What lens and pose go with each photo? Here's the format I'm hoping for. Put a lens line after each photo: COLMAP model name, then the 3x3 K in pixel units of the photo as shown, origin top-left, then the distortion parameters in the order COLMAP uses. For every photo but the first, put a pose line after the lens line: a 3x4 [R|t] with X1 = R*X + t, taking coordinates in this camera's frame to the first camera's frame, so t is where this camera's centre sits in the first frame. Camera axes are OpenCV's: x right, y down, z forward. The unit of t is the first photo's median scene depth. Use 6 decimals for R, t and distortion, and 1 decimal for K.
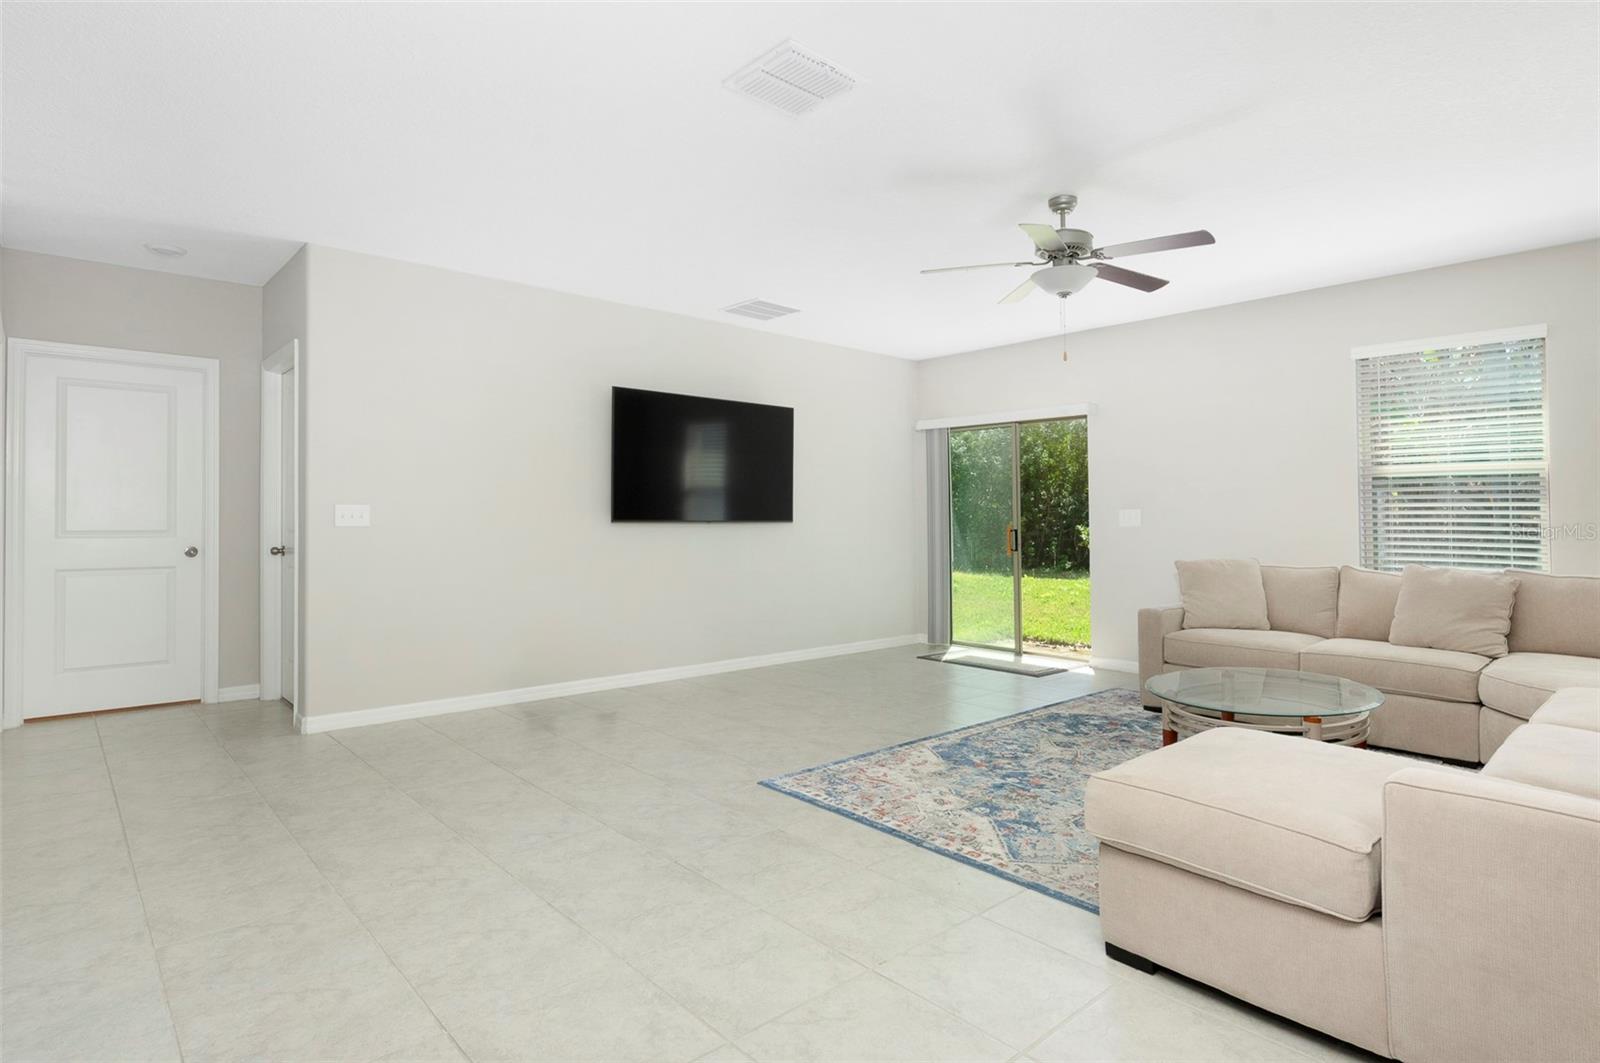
lens RADIAL K [[831.9, 0, 800.0], [0, 831.9, 531.5], [0, 0, 1]] dist [0.003122, 0.000607]
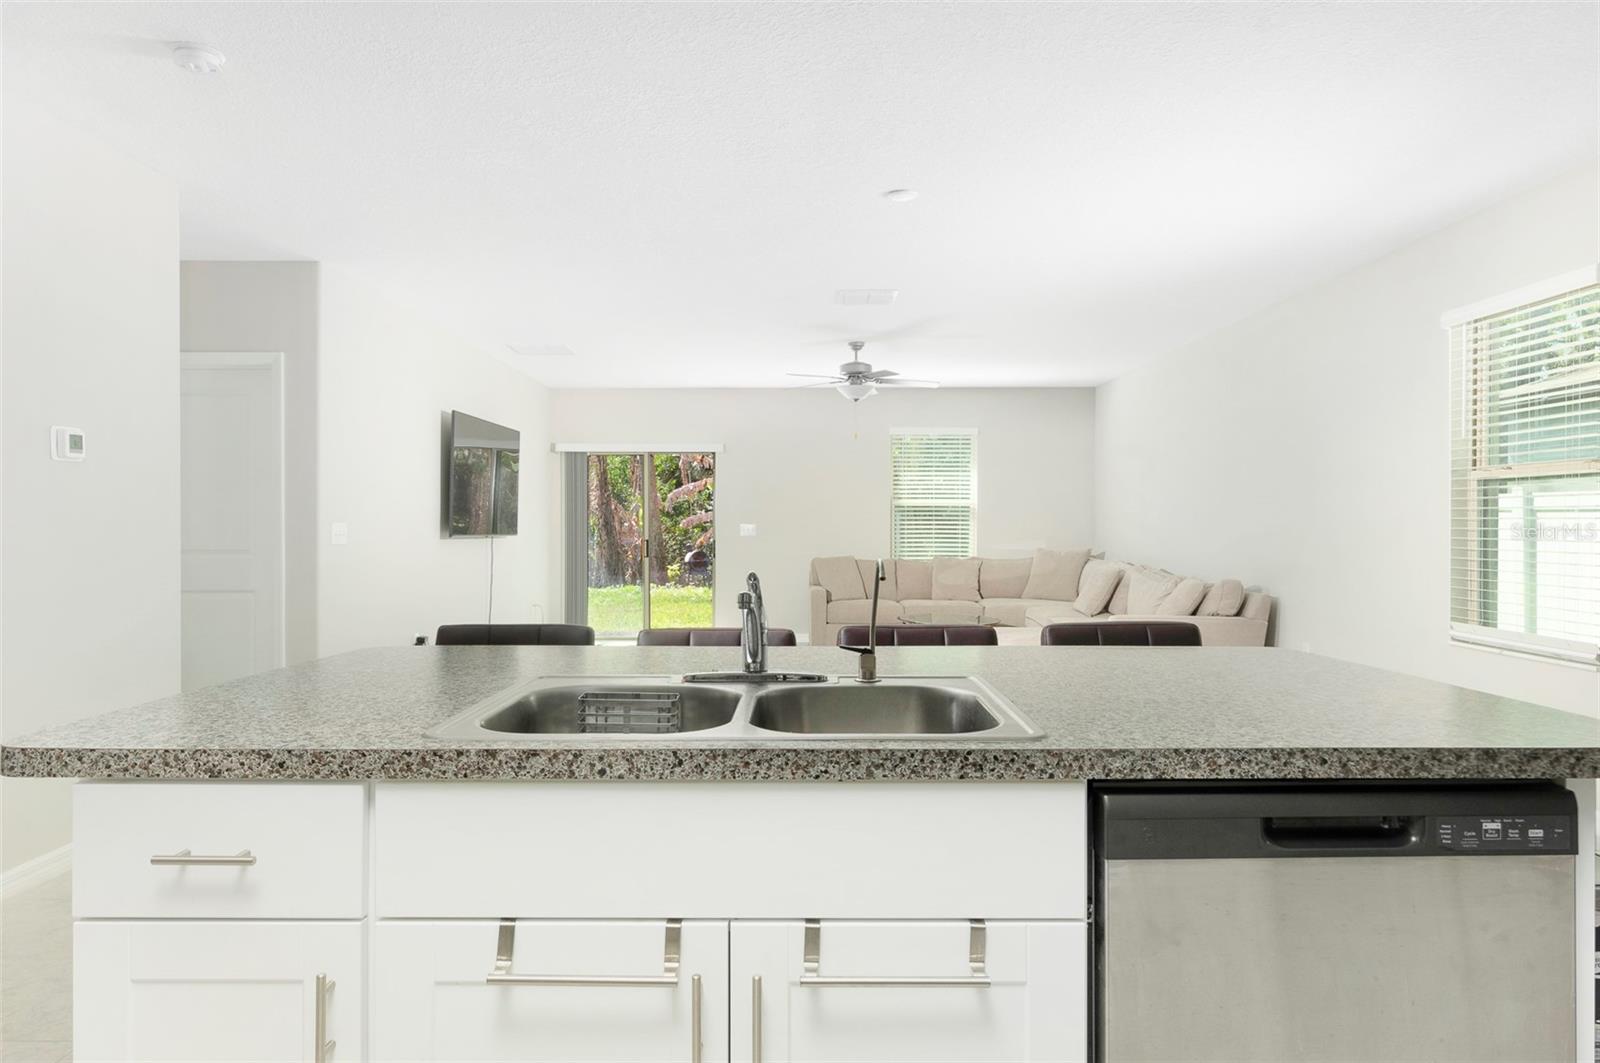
lens RADIAL K [[959.7, 0, 800.0], [0, 959.7, 531.5], [0, 0, 1]] dist [-0.000707, -0.000026]
pose [[0.679812, -0.006315, 0.733359, -1.037517], [0.013200, 0.999906, -0.003626, -0.010357], [-0.733268, 0.012145, 0.679831, -0.206951]]
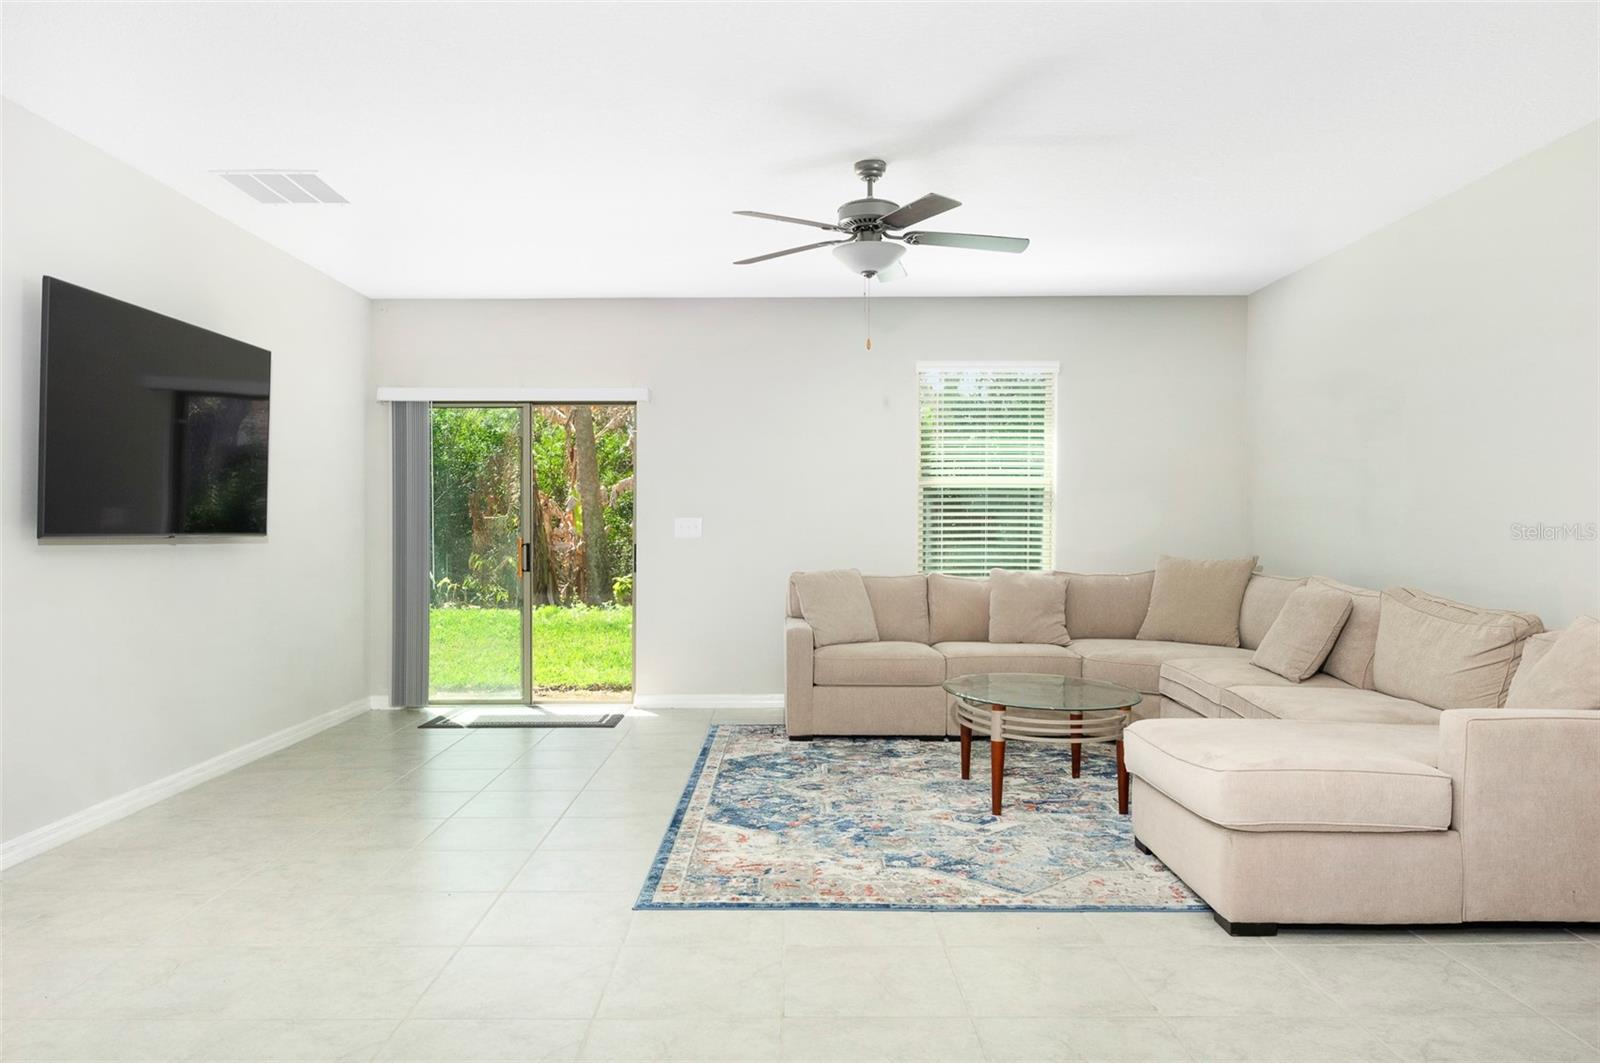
lens RADIAL K [[1092.6, 0, 791.9], [0, 1092.6, 575.8], [0, 0, 1]] dist [0.003829, -0.000722]
pose [[0.674524, -0.035715, 0.737389, -0.525537], [0.015615, 0.999296, 0.034116, -0.004880], [-0.738088, -0.011498, 0.674607, 0.241380]]
